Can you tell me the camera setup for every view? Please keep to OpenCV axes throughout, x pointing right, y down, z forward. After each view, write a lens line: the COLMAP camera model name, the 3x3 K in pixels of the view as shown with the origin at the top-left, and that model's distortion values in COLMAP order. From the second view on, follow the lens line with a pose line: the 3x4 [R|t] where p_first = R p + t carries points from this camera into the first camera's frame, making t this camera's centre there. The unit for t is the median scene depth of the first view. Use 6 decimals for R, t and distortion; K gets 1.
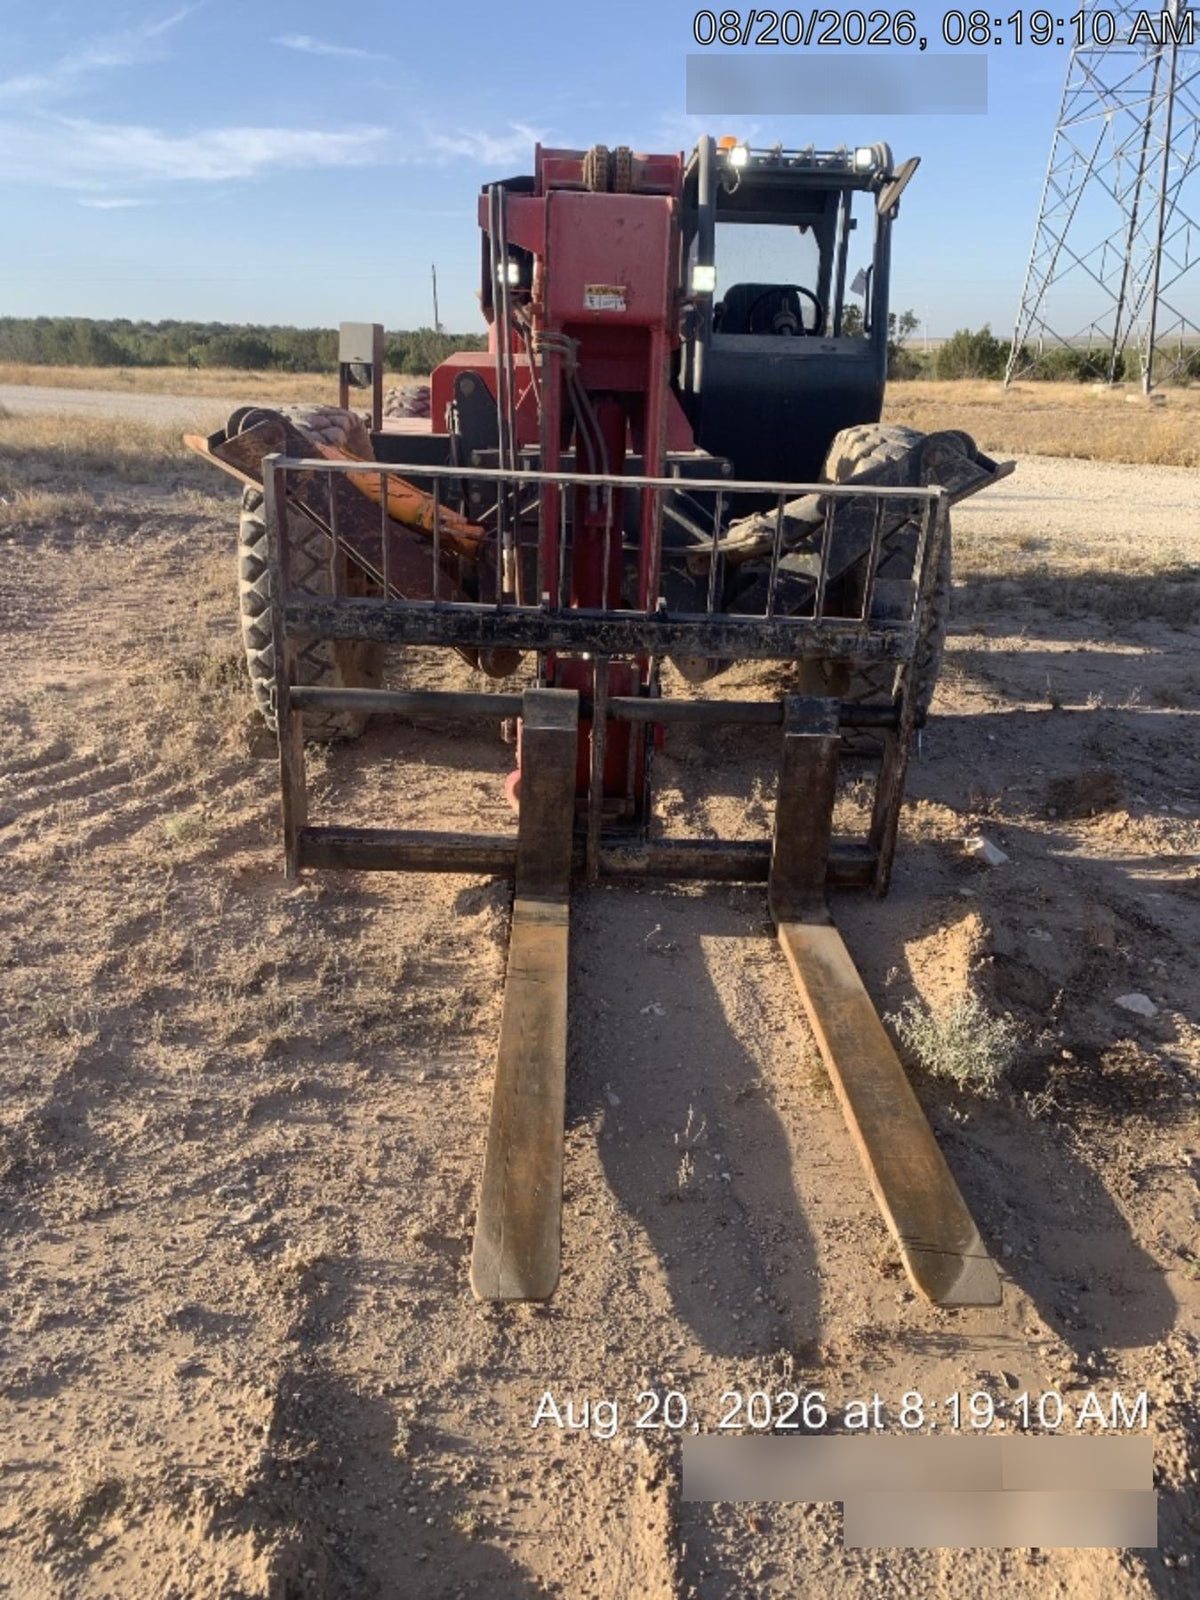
lens RADIAL K [[1201.4, 0, 609.6], [0, 1201.4, 818.9], [0, 0, 1]] dist [0.056798, -0.062763]
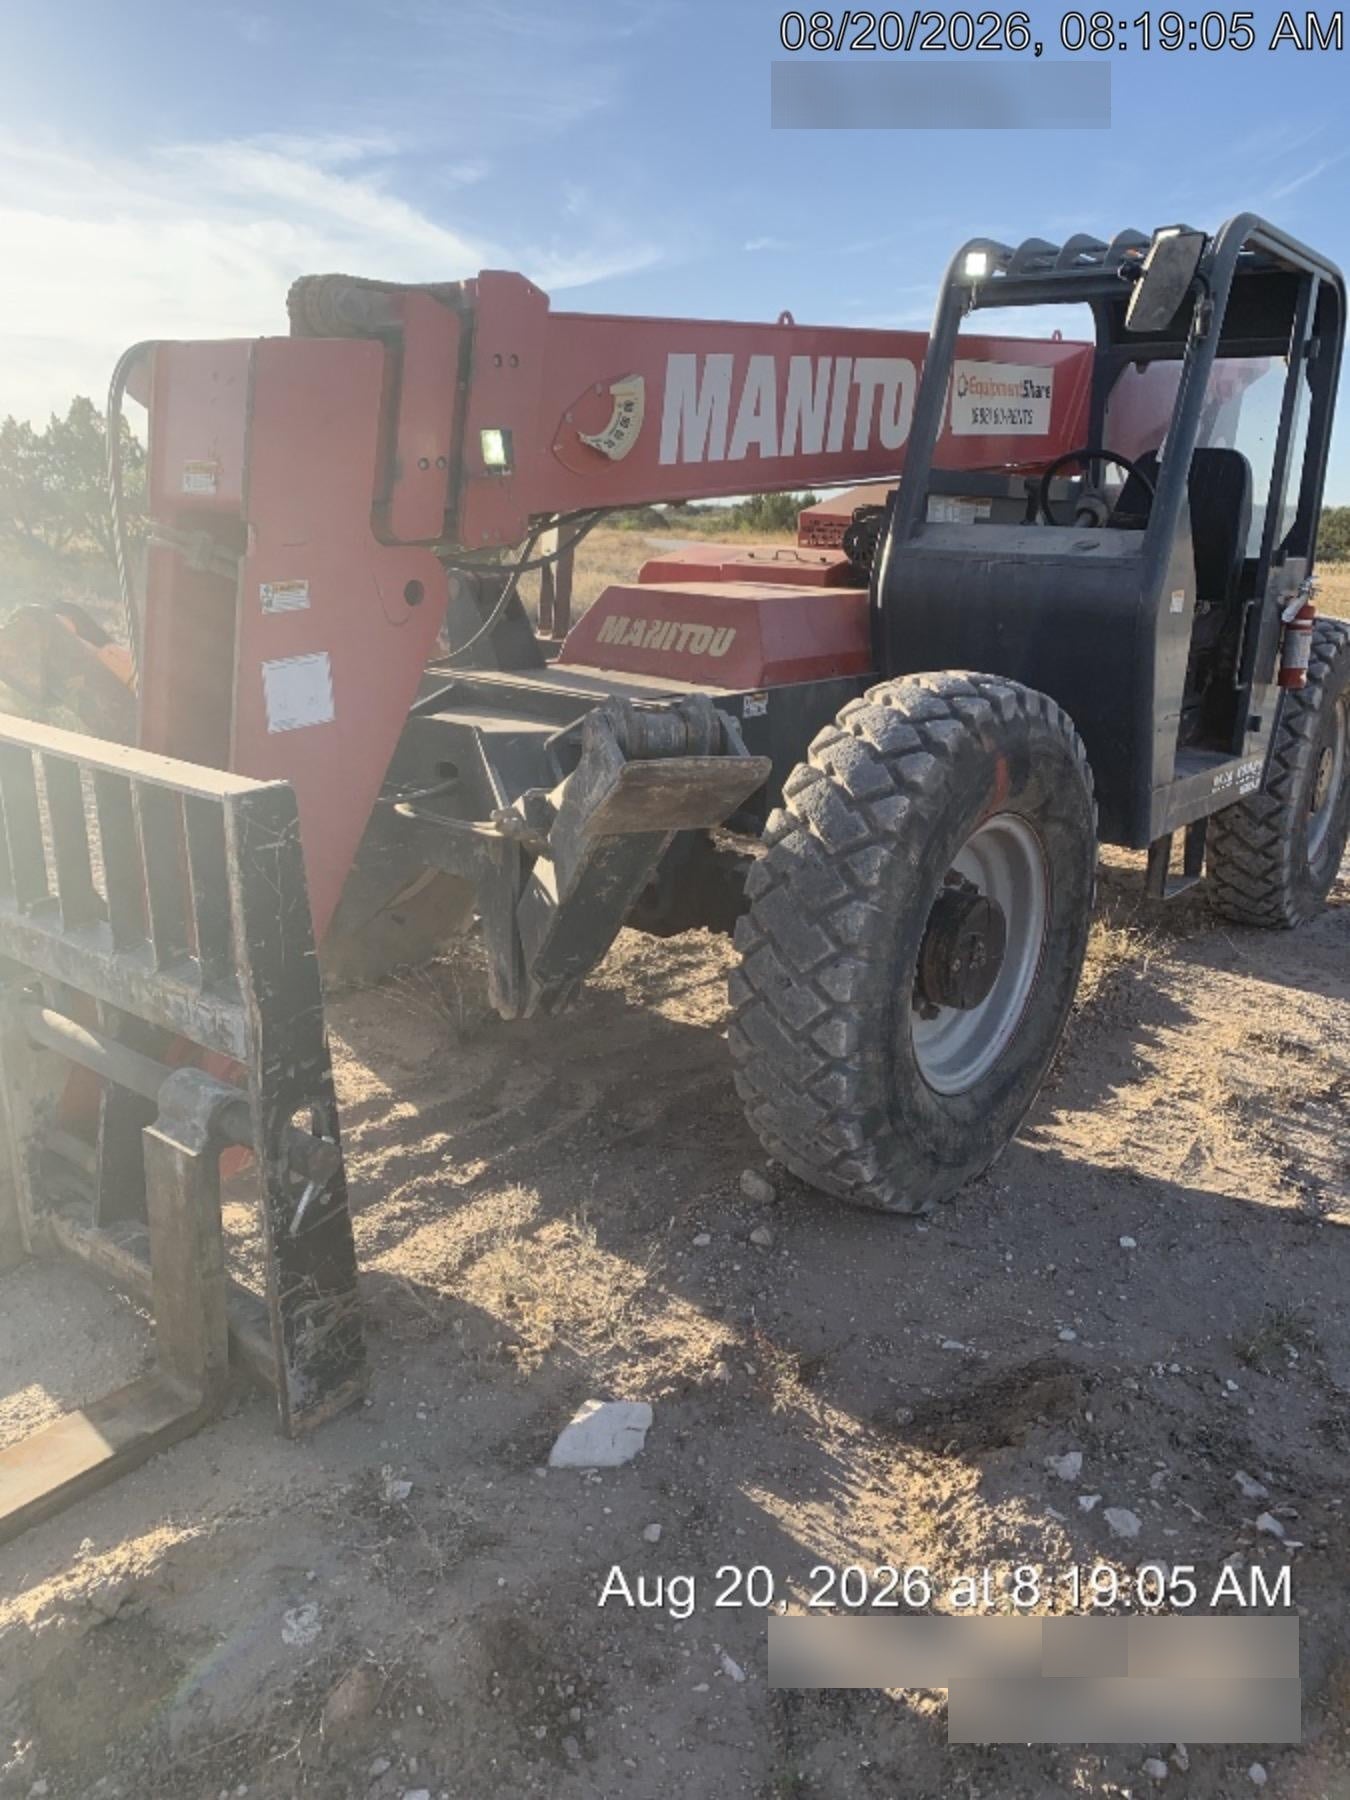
lens RADIAL K [[1351.5, 0, 685.8], [0, 1351.5, 921.2], [0, 0, 1]] dist [0.056798, -0.062763]
pose [[0.731280, 0.147600, -0.665915, 0.665794], [-0.224310, 0.974043, -0.030432, -0.171633], [0.644138, 0.171626, 0.745406, 0.509139]]
